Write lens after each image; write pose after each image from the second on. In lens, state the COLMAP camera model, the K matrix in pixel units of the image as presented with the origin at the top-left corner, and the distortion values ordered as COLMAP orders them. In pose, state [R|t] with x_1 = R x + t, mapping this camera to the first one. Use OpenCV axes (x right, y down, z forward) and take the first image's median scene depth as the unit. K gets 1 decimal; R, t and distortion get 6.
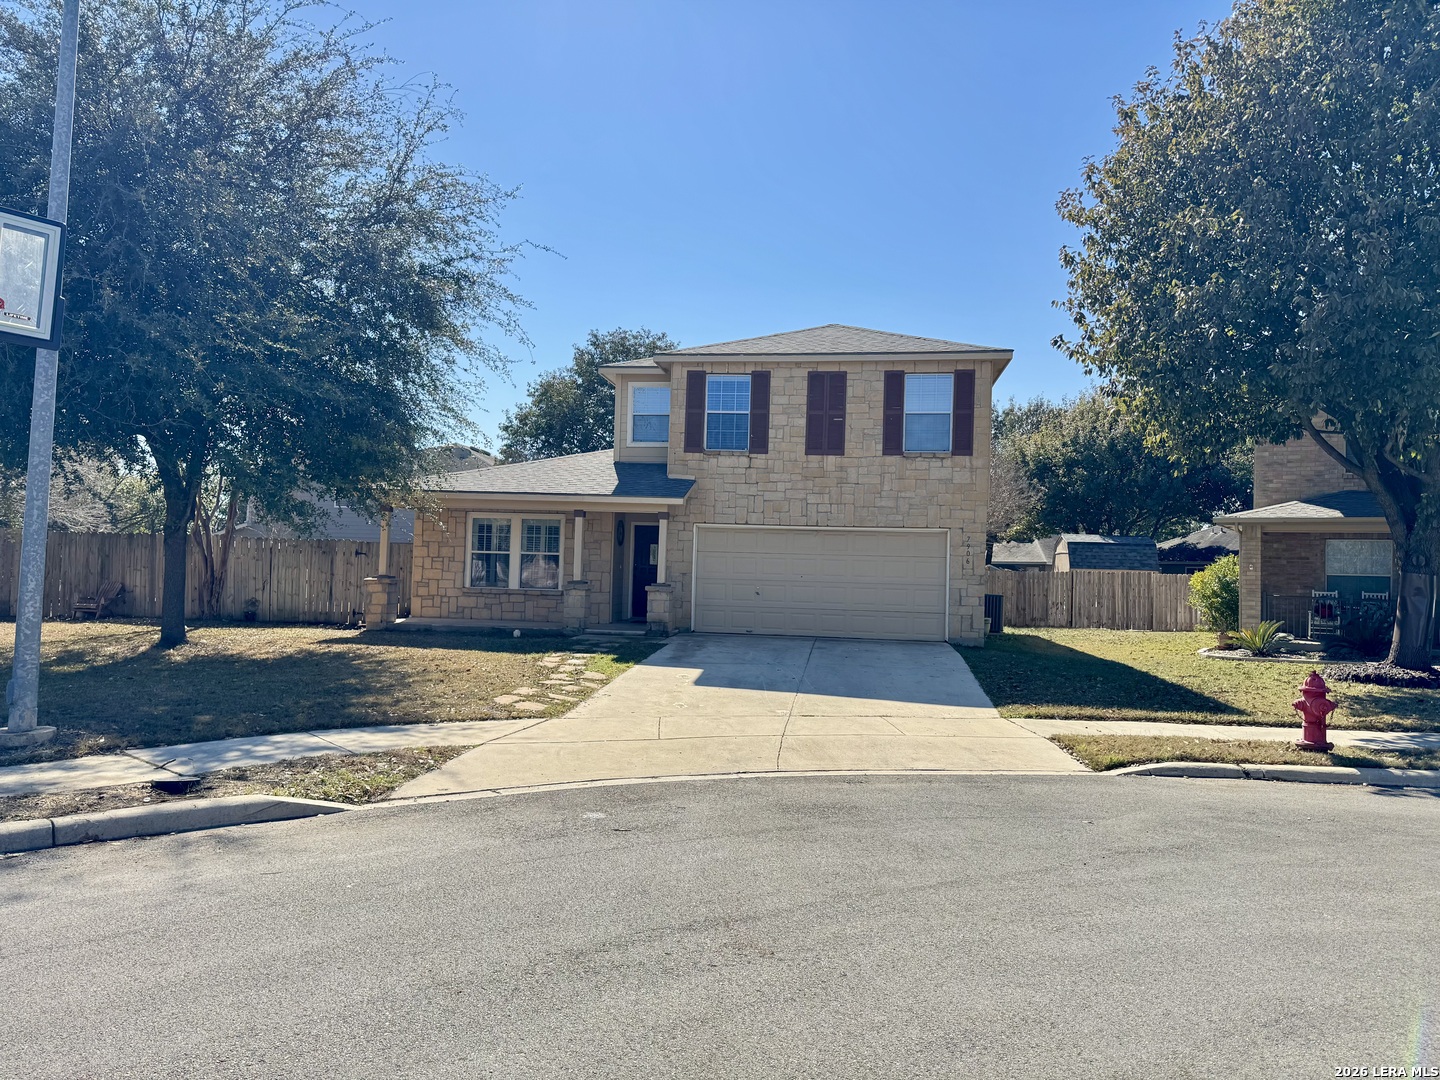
lens RADIAL K [[1024.2, 0, 722.4], [0, 1024.2, 538.3], [0, 0, 1]] dist [0.058438, -0.022984]
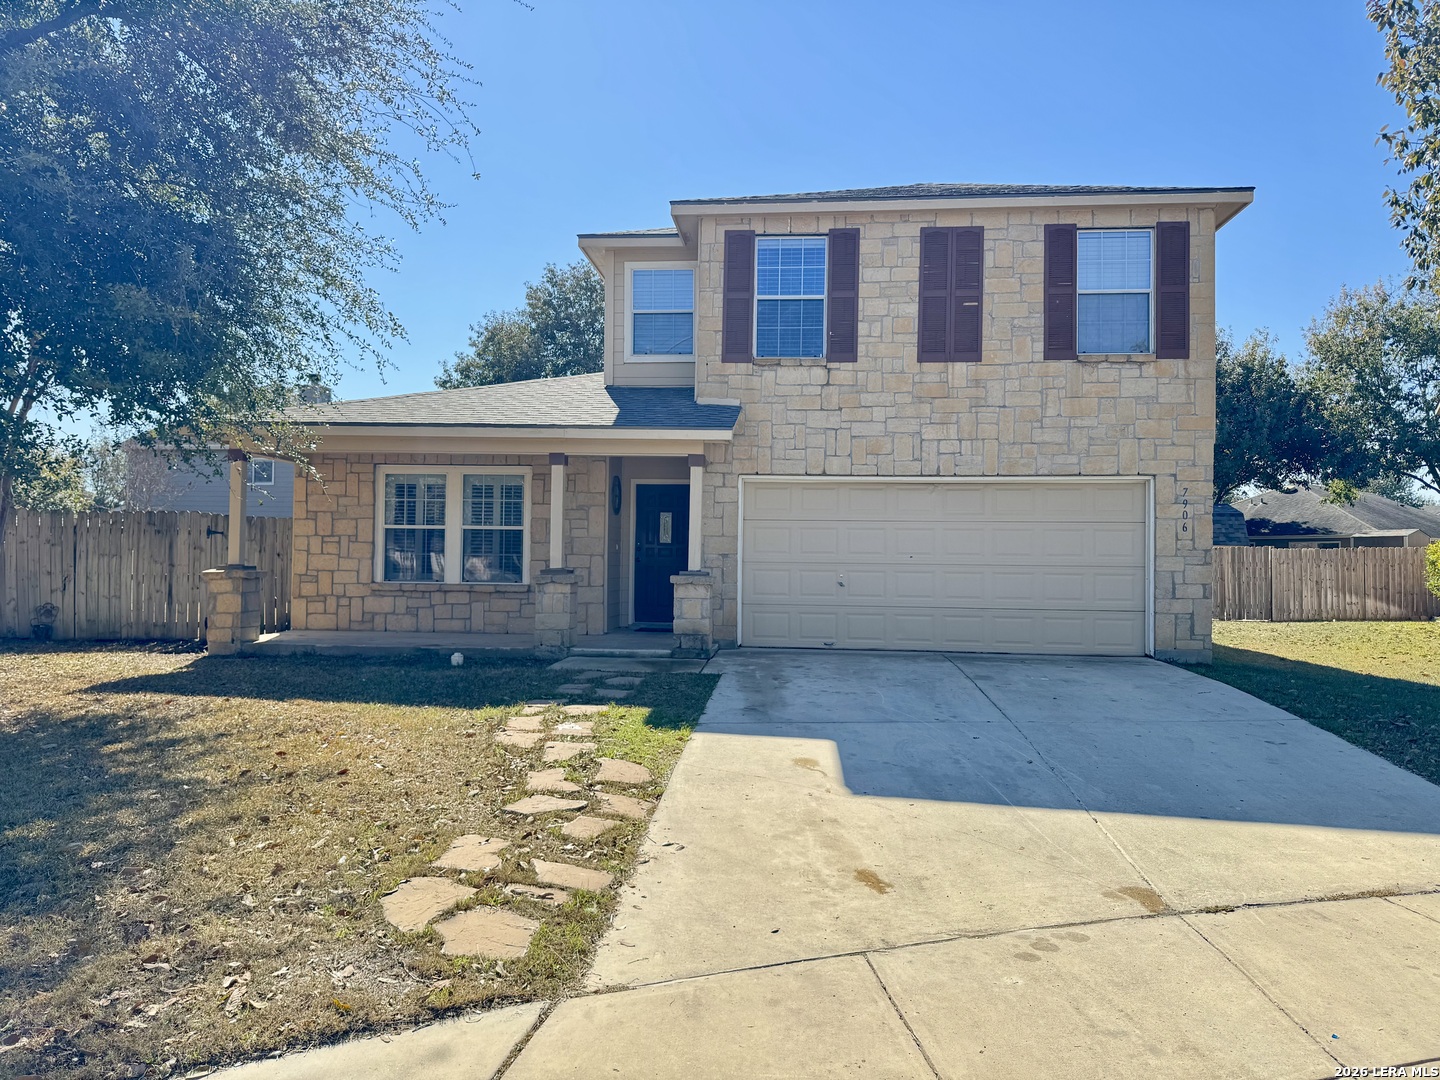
lens RADIAL K [[1024.2, 0, 718.6], [0, 1024.2, 544.8], [0, 0, 1]] dist [0.058438, -0.022984]
pose [[0.998822, -0.015224, 0.046070, -0.070913], [0.014307, 0.999694, 0.020177, 0.015603], [-0.046363, -0.019495, 0.998734, 0.374491]]
